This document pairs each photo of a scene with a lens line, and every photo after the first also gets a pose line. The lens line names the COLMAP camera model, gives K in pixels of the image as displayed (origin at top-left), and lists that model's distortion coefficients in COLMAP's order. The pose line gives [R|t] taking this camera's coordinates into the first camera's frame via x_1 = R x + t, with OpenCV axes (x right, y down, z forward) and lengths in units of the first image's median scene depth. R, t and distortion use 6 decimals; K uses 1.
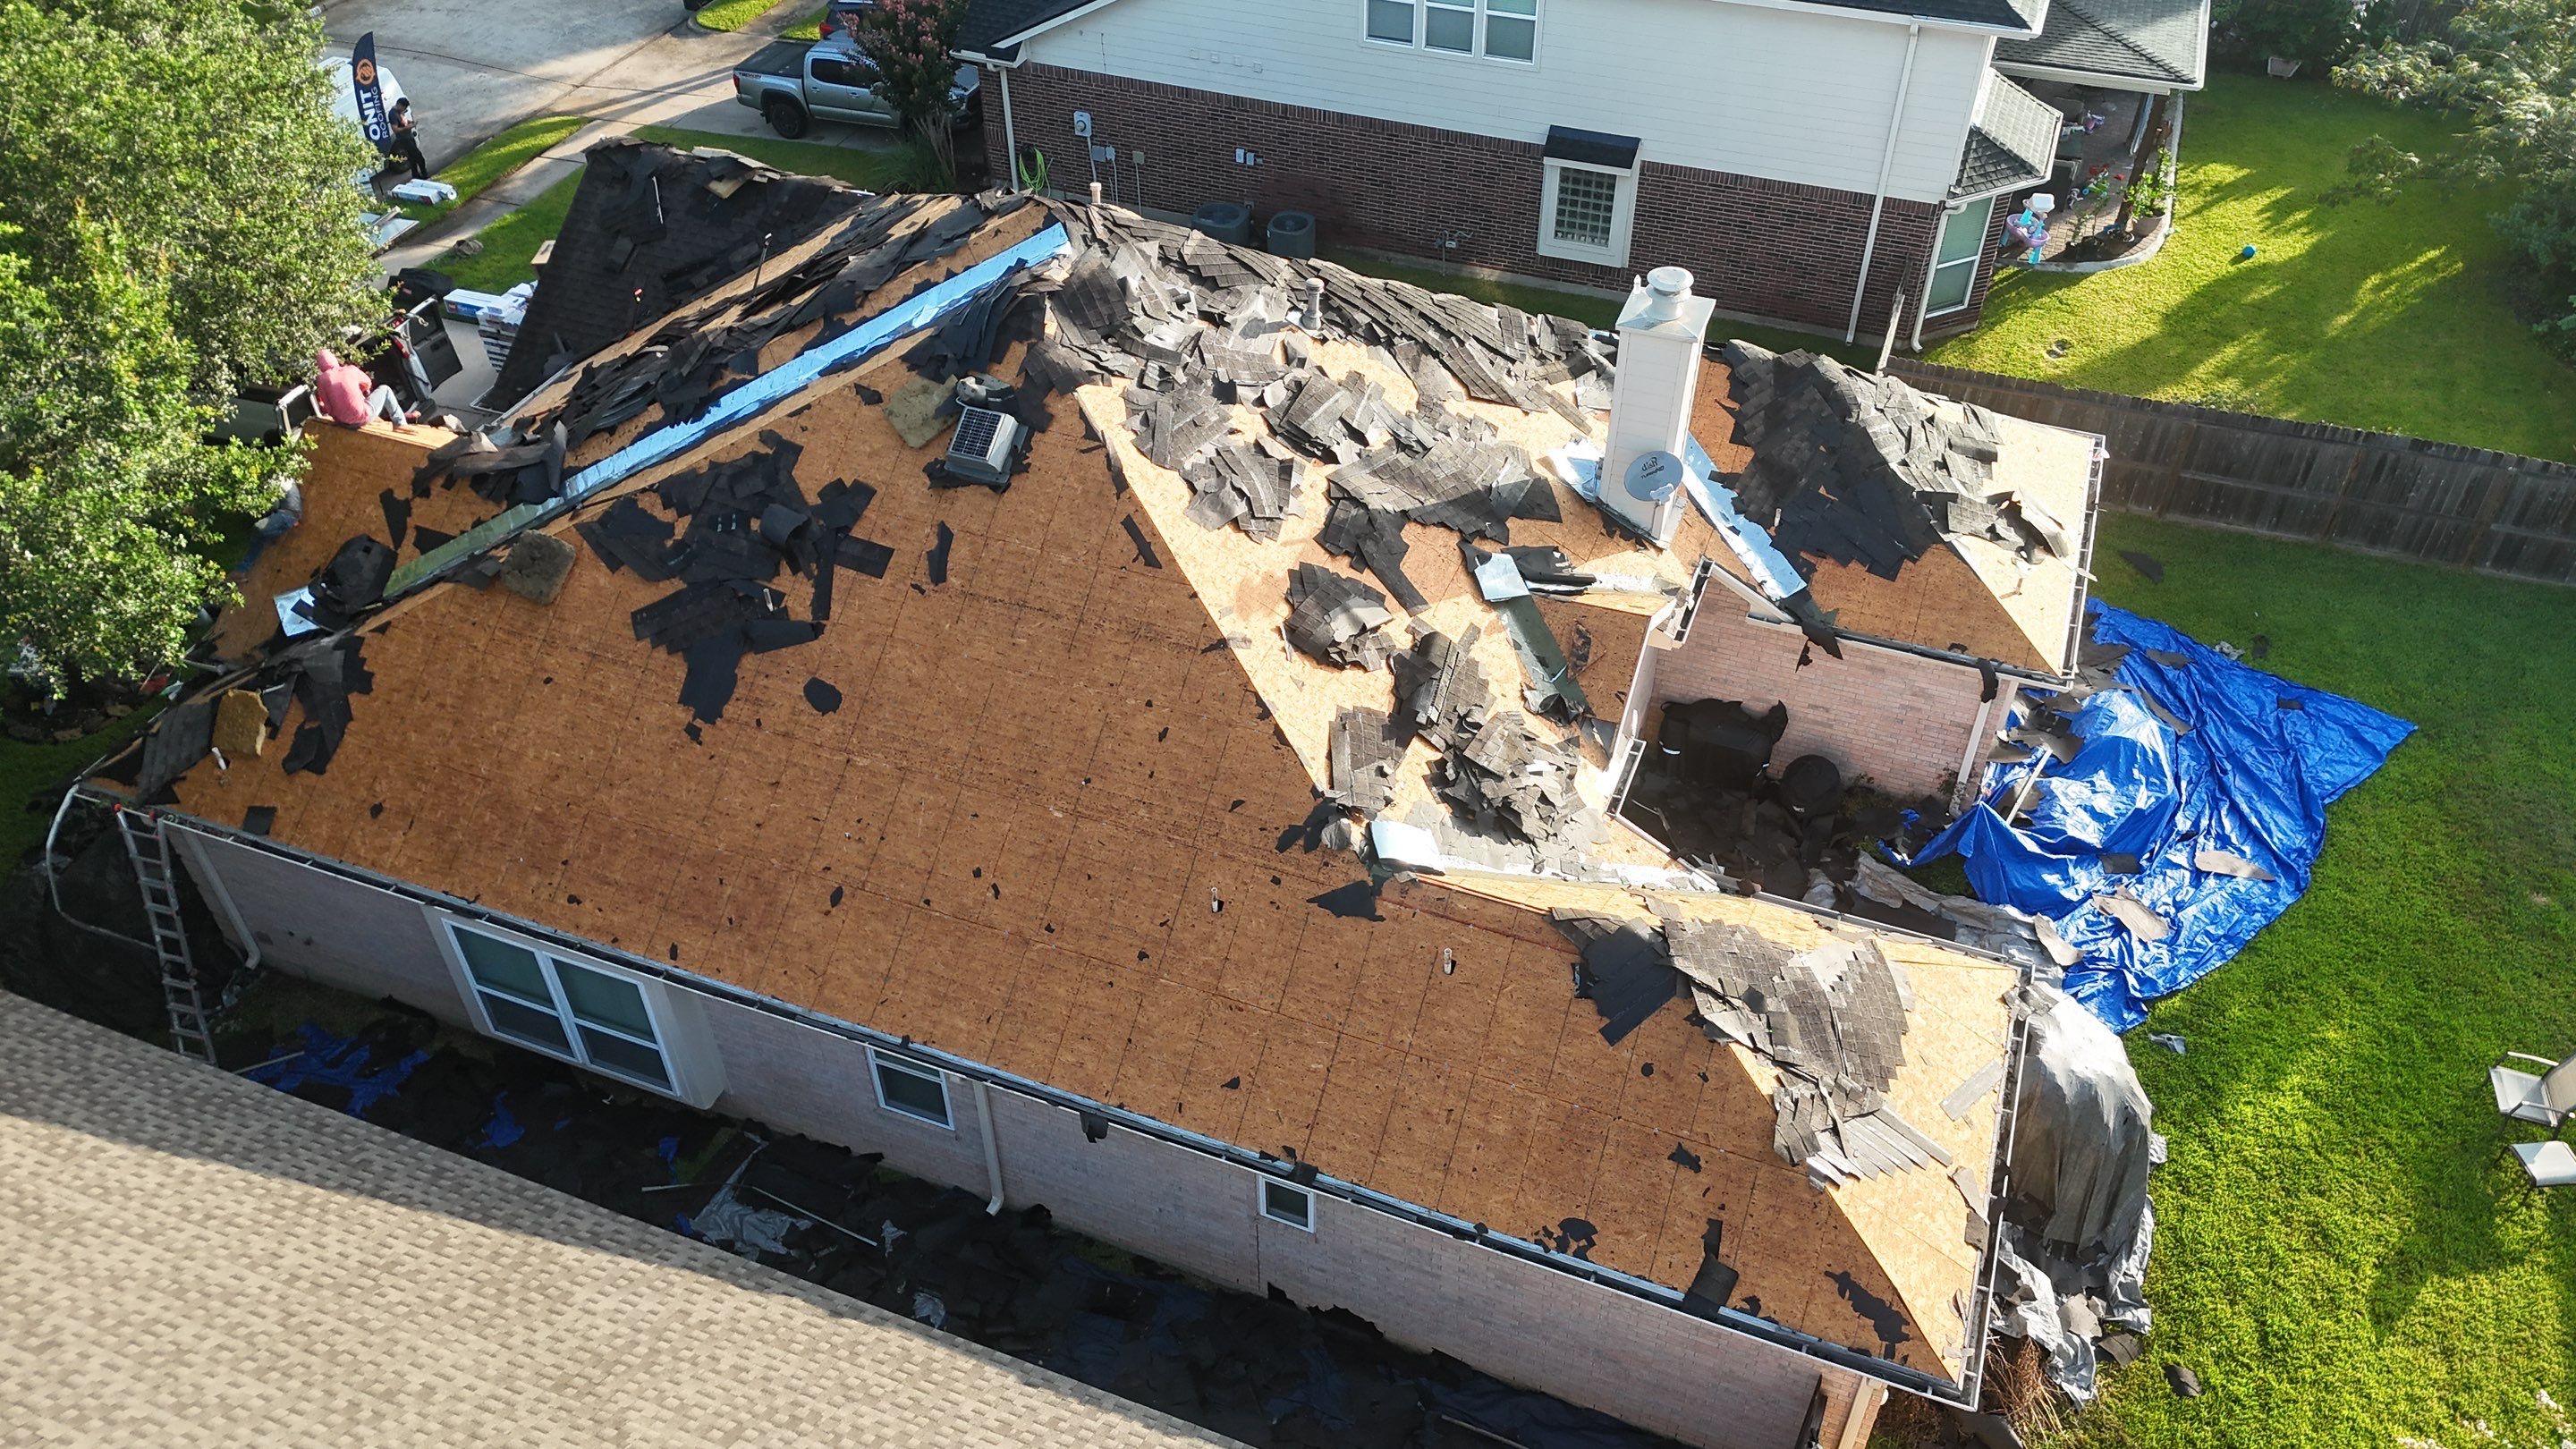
lens RADIAL K [[1892.7, 0, 1287.9], [0, 1892.7, 733.2], [0, 0, 1]] dist [0.066310, -0.045637]
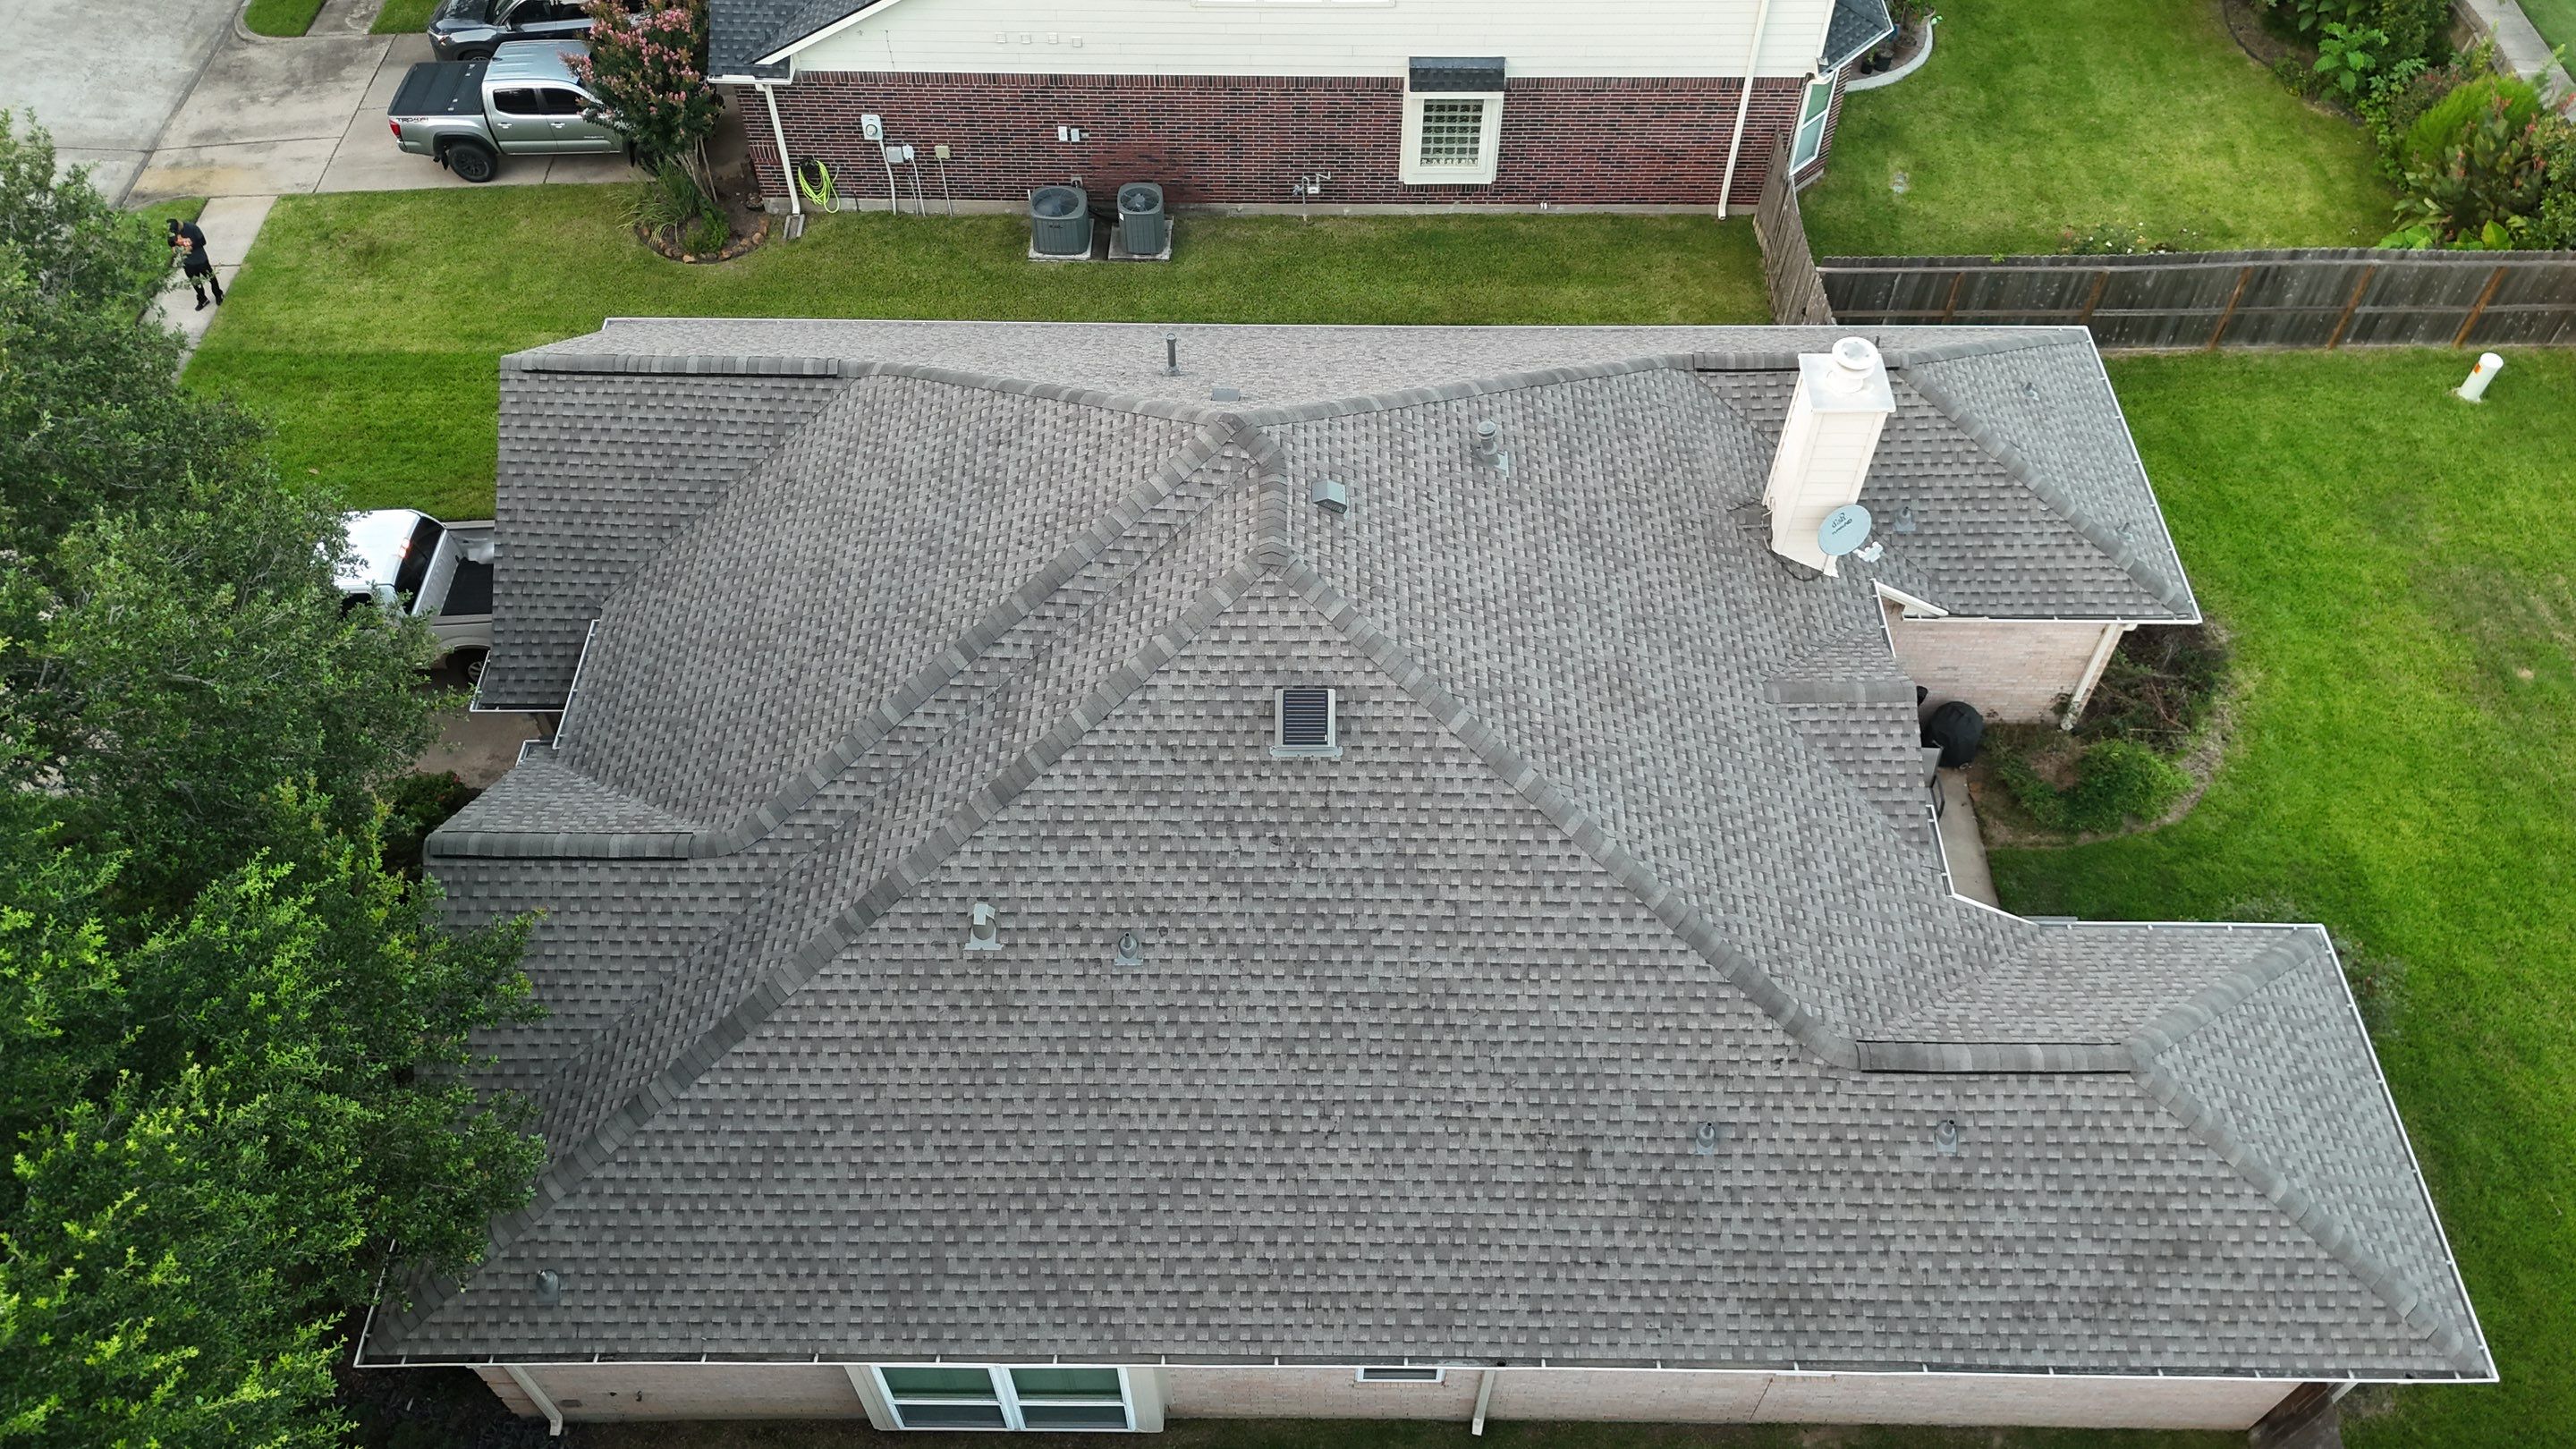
lens RADIAL K [[1892.7, 0, 1280.7], [0, 1892.7, 731.1], [0, 0, 1]] dist [0.066310, -0.045637]
pose [[0.933015, -0.277633, 0.228918, -0.232115], [0.233170, 0.951003, 0.203038, -0.204947], [-0.274071, -0.136061, 0.952036, 0.062391]]
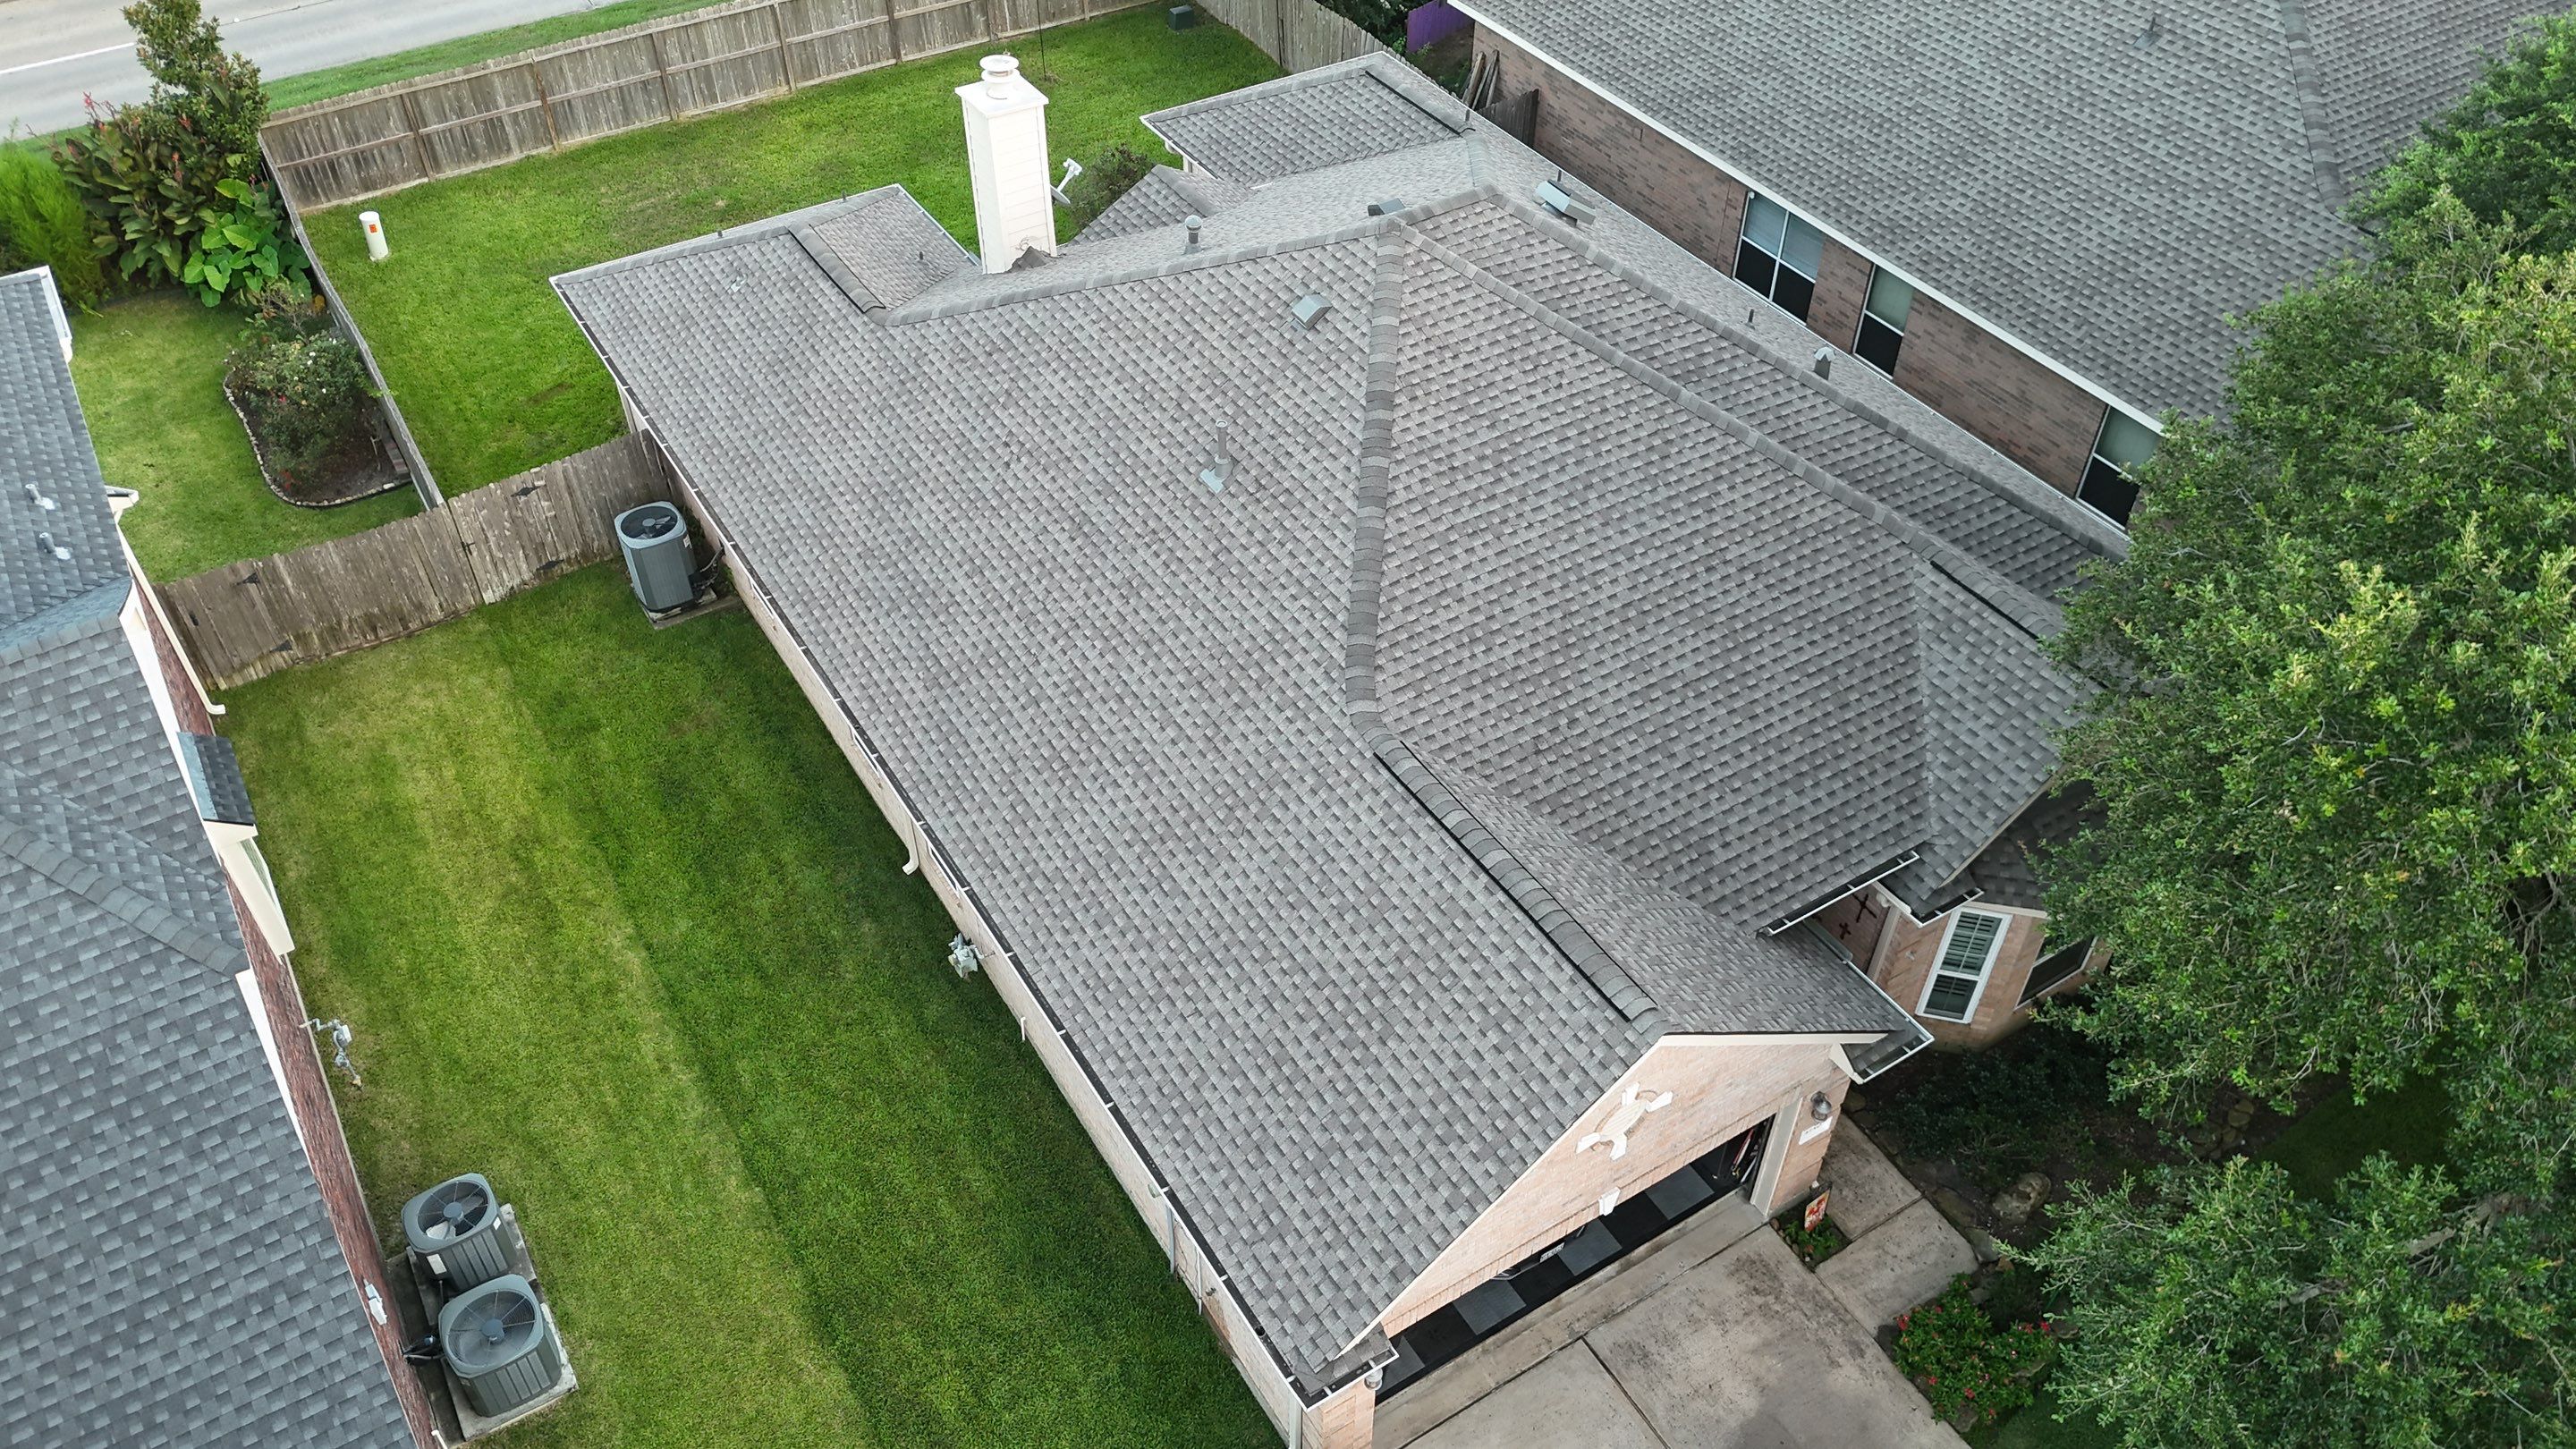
lens RADIAL K [[1892.7, 0, 1299.3], [0, 1892.7, 742.5], [0, 0, 1]] dist [0.066310, -0.045637]
pose [[-0.806379, -0.407277, 0.428810, -0.402277], [0.393061, 0.172672, 0.903154, -0.739194], [-0.441878, 0.896833, 0.020845, 0.800919]]
